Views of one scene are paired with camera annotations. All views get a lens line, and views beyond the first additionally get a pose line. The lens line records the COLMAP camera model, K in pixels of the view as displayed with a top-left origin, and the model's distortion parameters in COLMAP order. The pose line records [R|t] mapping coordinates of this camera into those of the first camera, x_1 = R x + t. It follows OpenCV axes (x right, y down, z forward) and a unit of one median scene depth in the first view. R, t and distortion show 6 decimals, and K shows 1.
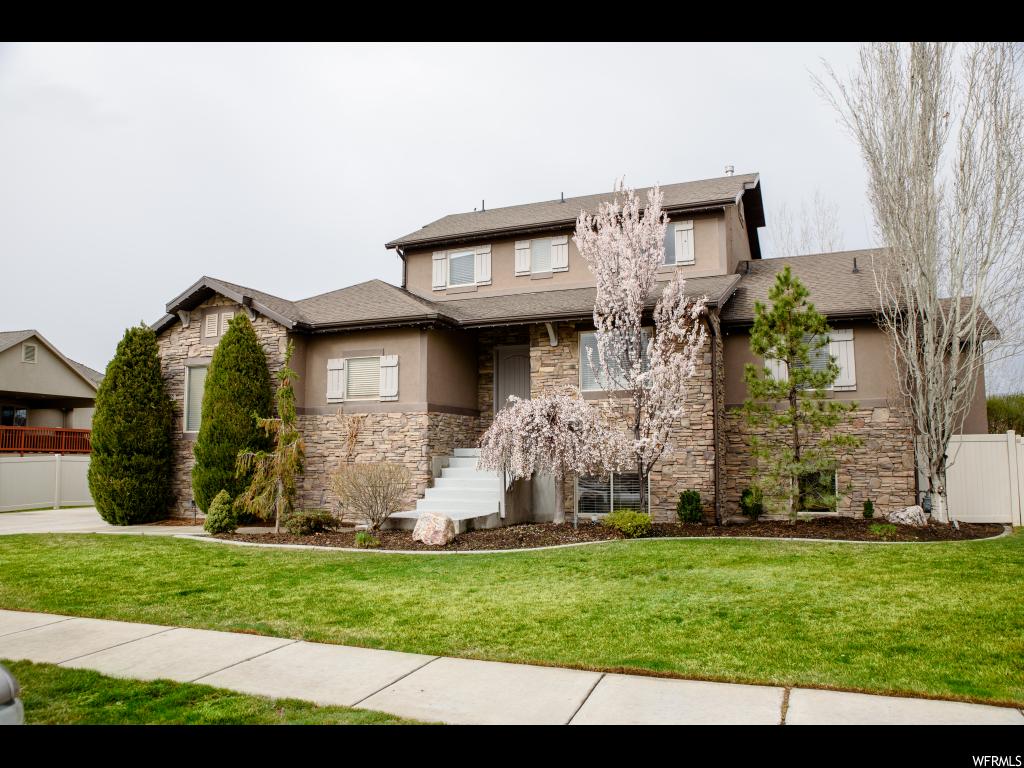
lens RADIAL K [[766.7, 0, 512.0], [0, 766.7, 384.0], [0, 0, 1]] dist [-0.075367, -0.001151]
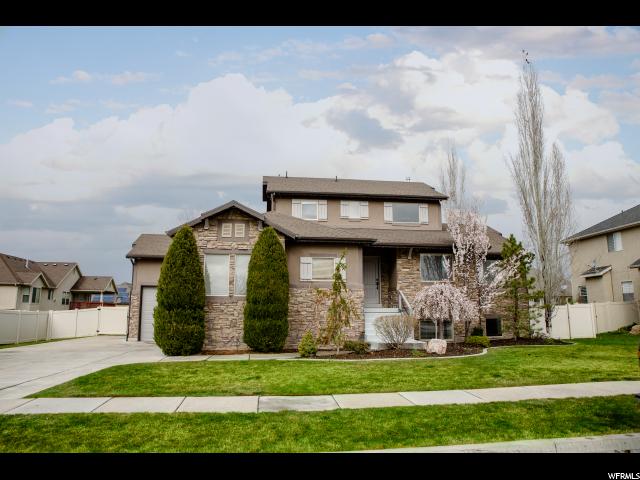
lens RADIAL K [[436.6, 0, 320.0], [0, 436.6, 240.0], [0, 0, 1]] dist [-0.130769, 0.104126]
pose [[0.863780, 0.091671, 0.495460, -0.730241], [-0.054476, 0.994537, -0.089037, 0.017052], [-0.500915, 0.049918, 0.864056, 0.100515]]
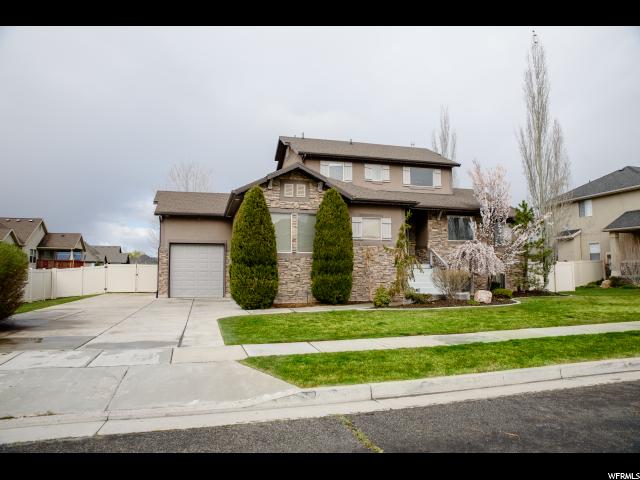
lens RADIAL K [[436.6, 0, 320.0], [0, 436.6, 240.0], [0, 0, 1]] dist [-0.130769, 0.104126]
pose [[0.785925, 0.050559, 0.616252, -1.004569], [-0.063280, 0.997995, -0.001176, 0.033152], [-0.615076, -0.038072, 0.787548, 0.192015]]
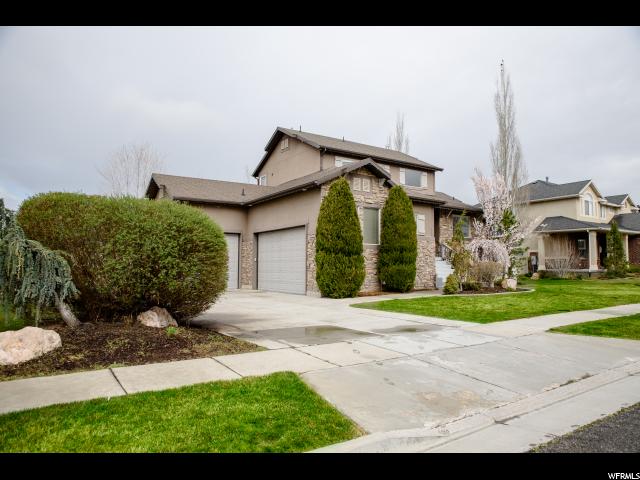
lens RADIAL K [[436.6, 0, 320.0], [0, 436.6, 240.0], [0, 0, 1]] dist [-0.130769, 0.104126]
pose [[0.555844, 0.060686, 0.829068, -1.370804], [-0.088613, 0.995975, -0.013493, 0.079827], [-0.826550, -0.065966, 0.558985, 0.525716]]
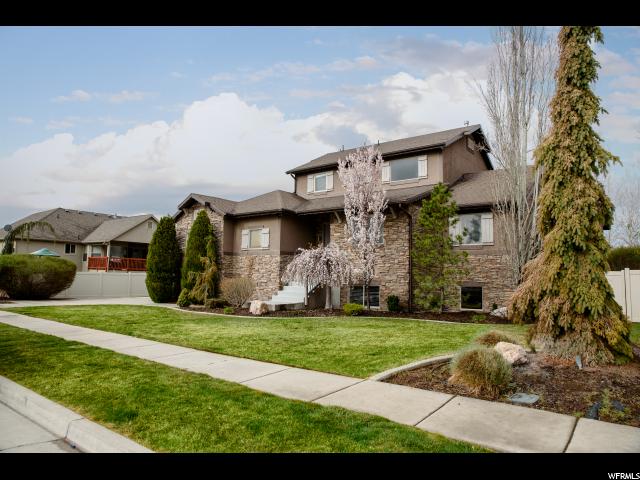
lens RADIAL K [[436.6, 0, 320.0], [0, 436.6, 240.0], [0, 0, 1]] dist [-0.130769, 0.104126]
pose [[0.964336, -0.002181, -0.264671, 0.306298], [0.004638, 0.999952, 0.008660, -0.014208], [0.264639, -0.009579, 0.964300, -0.133855]]
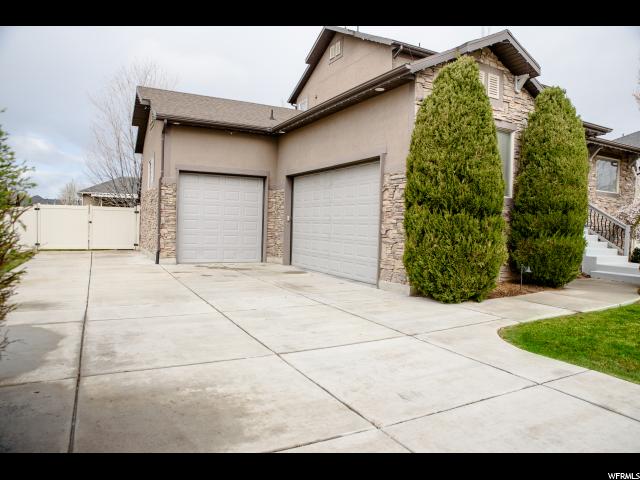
lens RADIAL K [[436.6, 0, 320.0], [0, 436.6, 240.0], [0, 0, 1]] dist [-0.130769, 0.104126]
pose [[0.625919, -0.004241, 0.779877, -0.996530], [-0.109318, 0.989636, 0.093119, 0.095974], [-0.772189, -0.143539, 0.618968, 0.851291]]
